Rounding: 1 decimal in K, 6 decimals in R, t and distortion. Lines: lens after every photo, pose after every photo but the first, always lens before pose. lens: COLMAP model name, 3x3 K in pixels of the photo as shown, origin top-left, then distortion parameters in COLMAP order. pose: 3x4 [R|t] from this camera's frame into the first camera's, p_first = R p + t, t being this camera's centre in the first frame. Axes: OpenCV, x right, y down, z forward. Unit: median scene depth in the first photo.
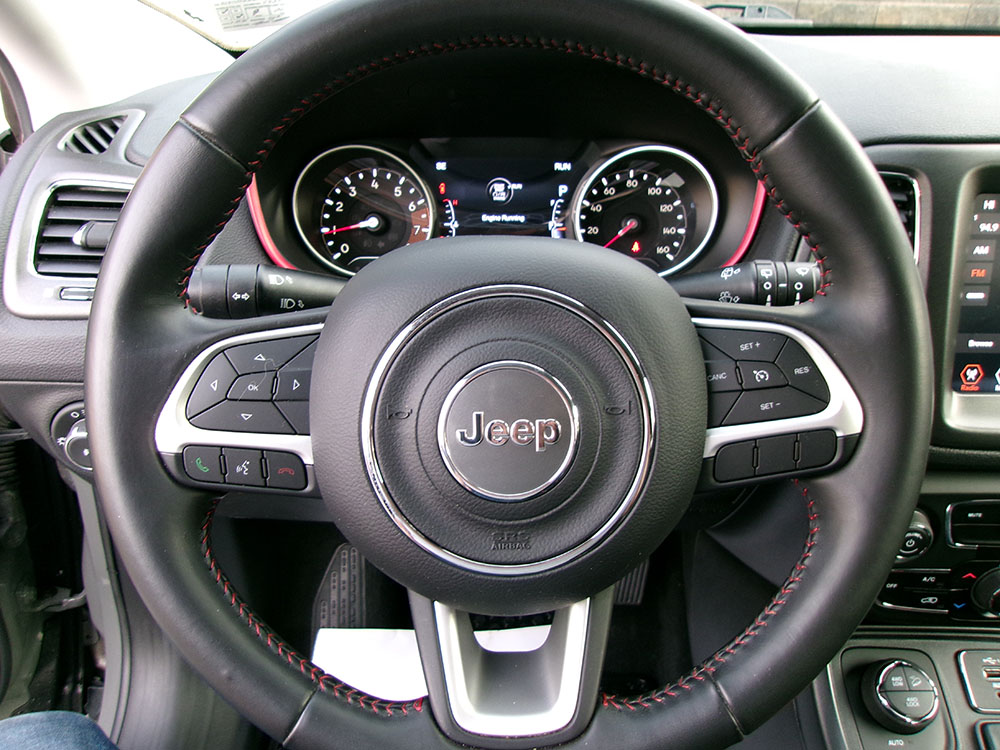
lens RADIAL K [[770.3, 0, 496.9], [0, 770.3, 378.4], [0, 0, 1]] dist [-0.024021, 0.051874]
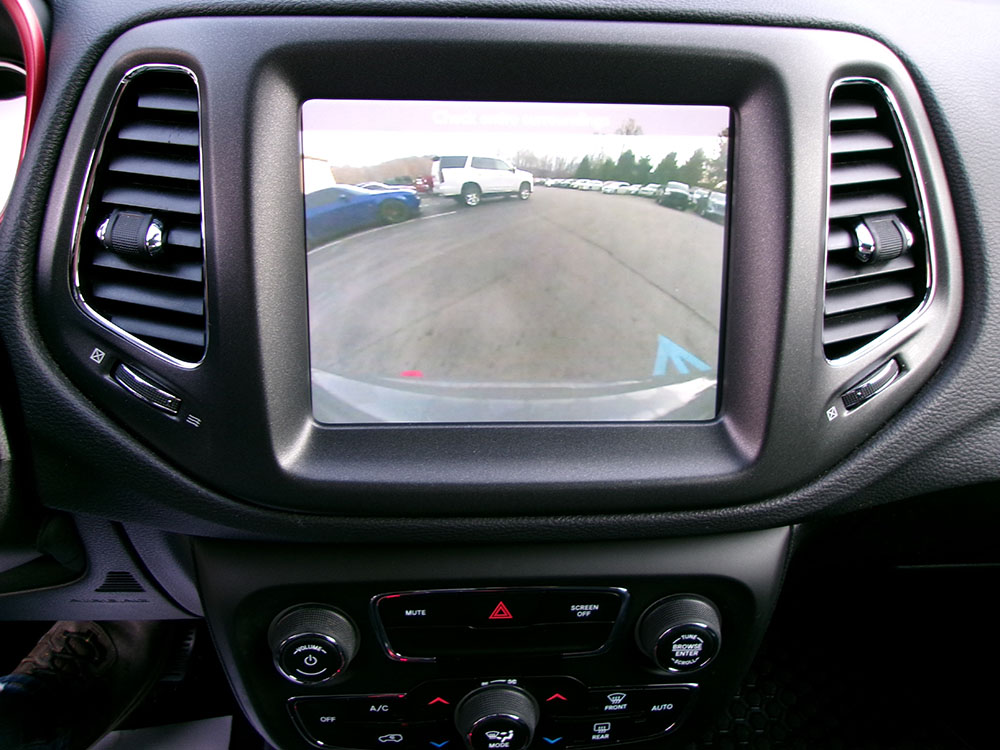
lens RADIAL K [[770.3, 0, 496.9], [0, 770.3, 378.4], [0, 0, 1]] dist [-0.024021, 0.051874]
pose [[0.997741, -0.008740, 0.066605, 0.612314], [0.011494, 0.999090, -0.041086, 0.008138], [-0.066185, 0.041758, 0.996933, 0.324647]]
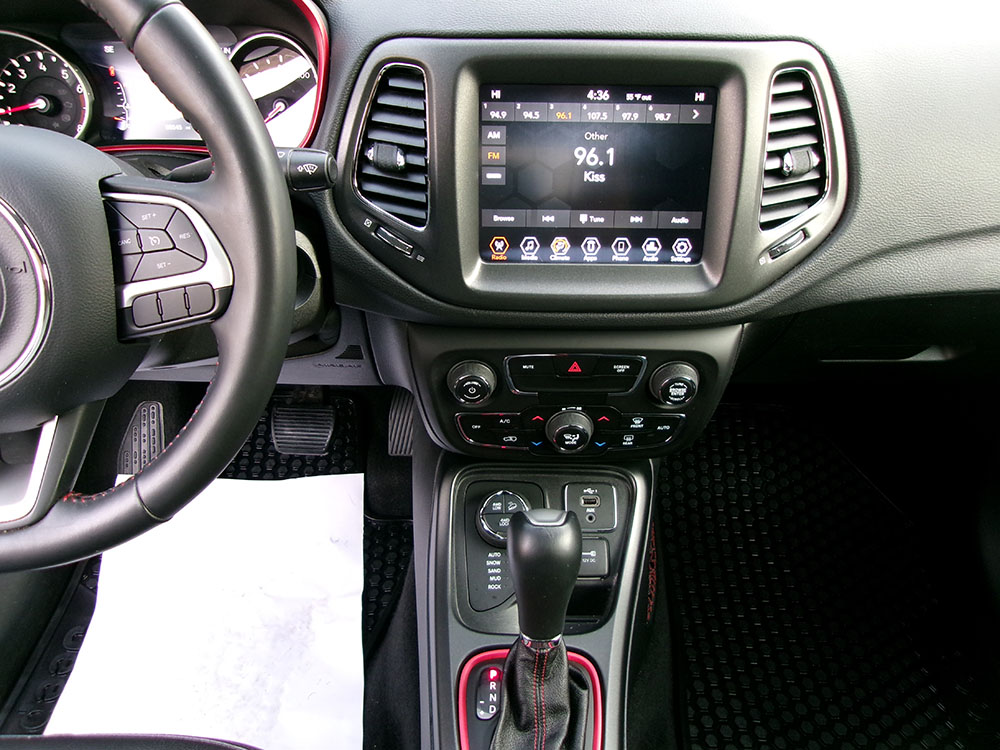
lens RADIAL K [[761.7, 0, 500.0], [0, 761.7, 375.0], [0, 0, 1]] dist [0.000100, 0.001462]
pose [[0.999968, 0.005282, 0.006022, 0.539123], [-0.006129, 0.988582, 0.150561, 0.013346], [-0.005158, -0.150593, 0.988582, -0.148855]]
